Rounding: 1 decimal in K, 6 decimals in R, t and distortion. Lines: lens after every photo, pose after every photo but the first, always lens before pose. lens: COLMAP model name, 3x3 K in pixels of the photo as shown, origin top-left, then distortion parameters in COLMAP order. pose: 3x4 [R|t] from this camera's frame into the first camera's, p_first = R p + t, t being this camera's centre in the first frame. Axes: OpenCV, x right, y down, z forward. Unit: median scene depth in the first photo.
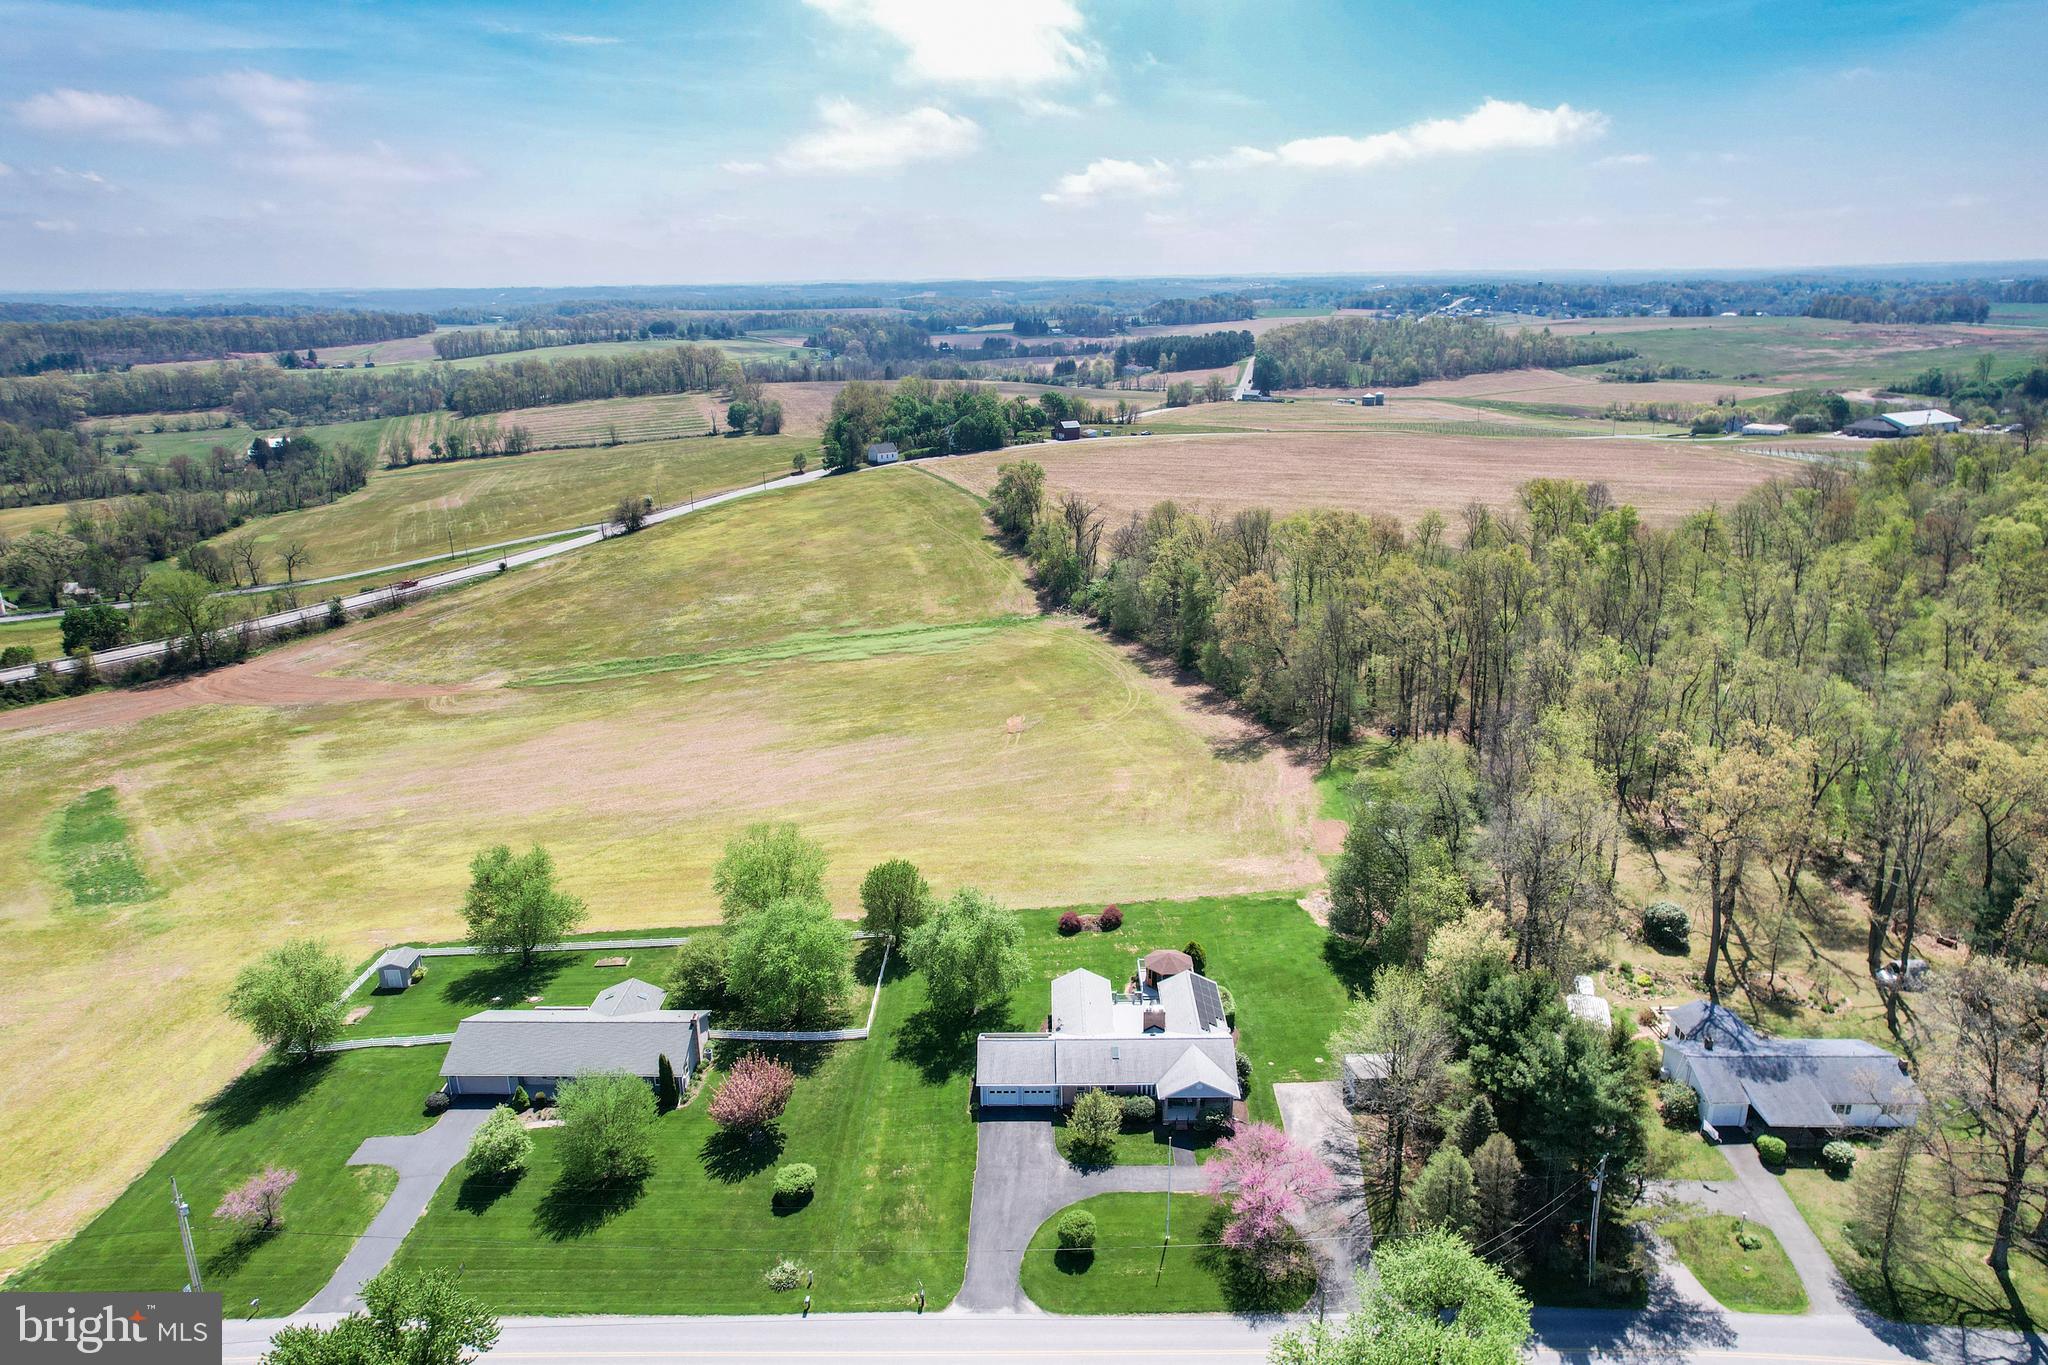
lens RADIAL K [[1297.4, 0, 1029.1], [0, 1297.4, 675.1], [0, 0, 1]] dist [-0.034484, 0.010733]
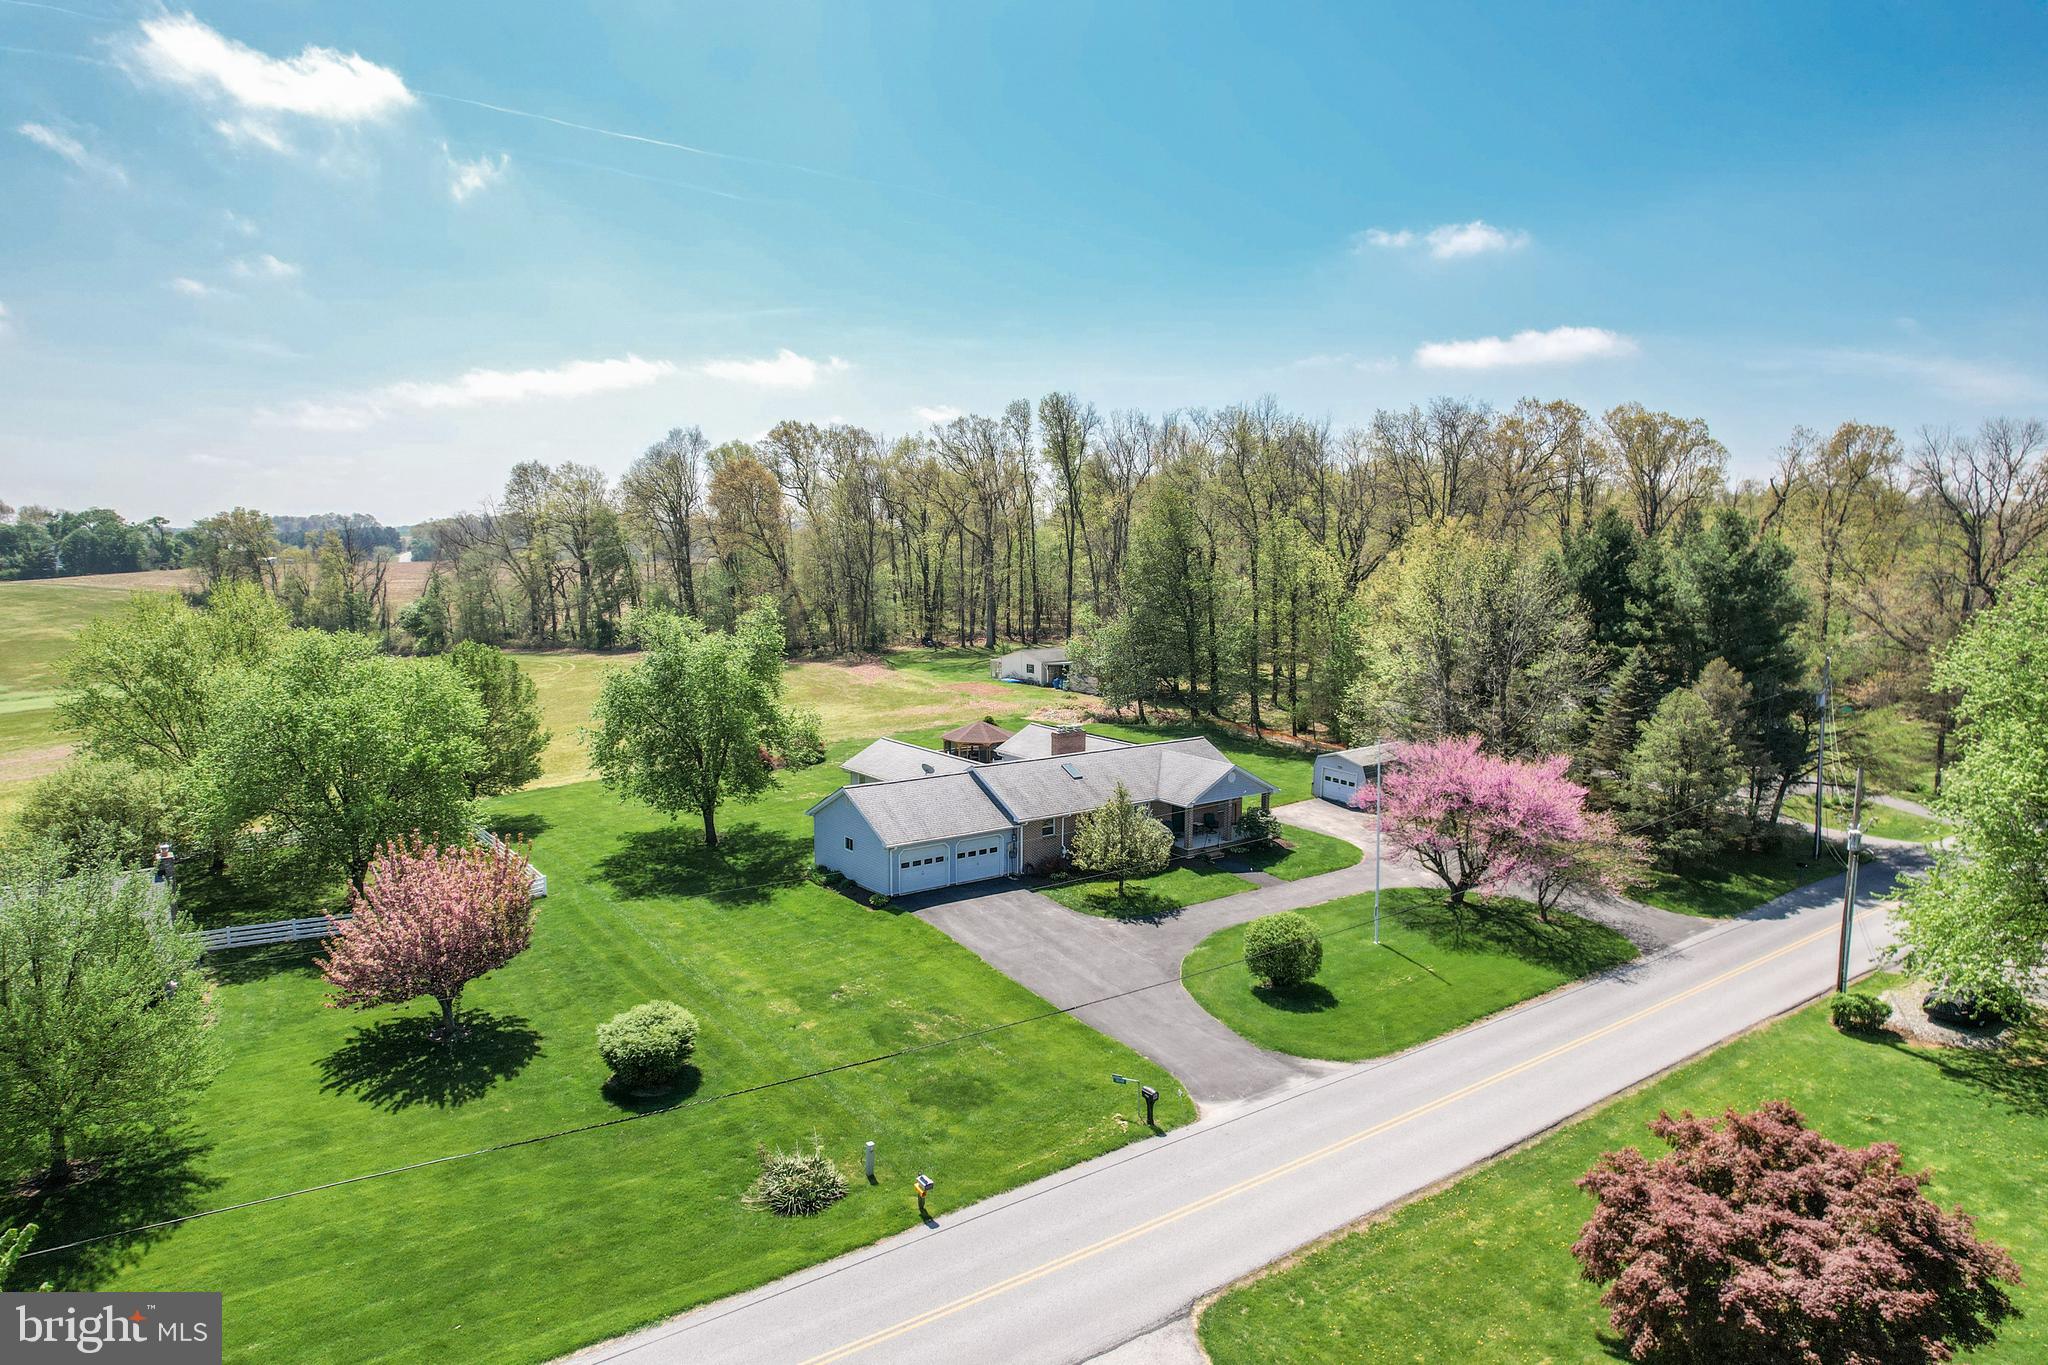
lens RADIAL K [[1297.4, 0, 1039.9], [0, 1297.4, 685.7], [0, 0, 1]] dist [-0.034484, 0.010733]
pose [[0.787785, -0.045440, 0.614272, -0.328831], [0.160540, 0.977953, -0.133546, 0.357623], [-0.594661, 0.203821, 0.777712, 0.591988]]
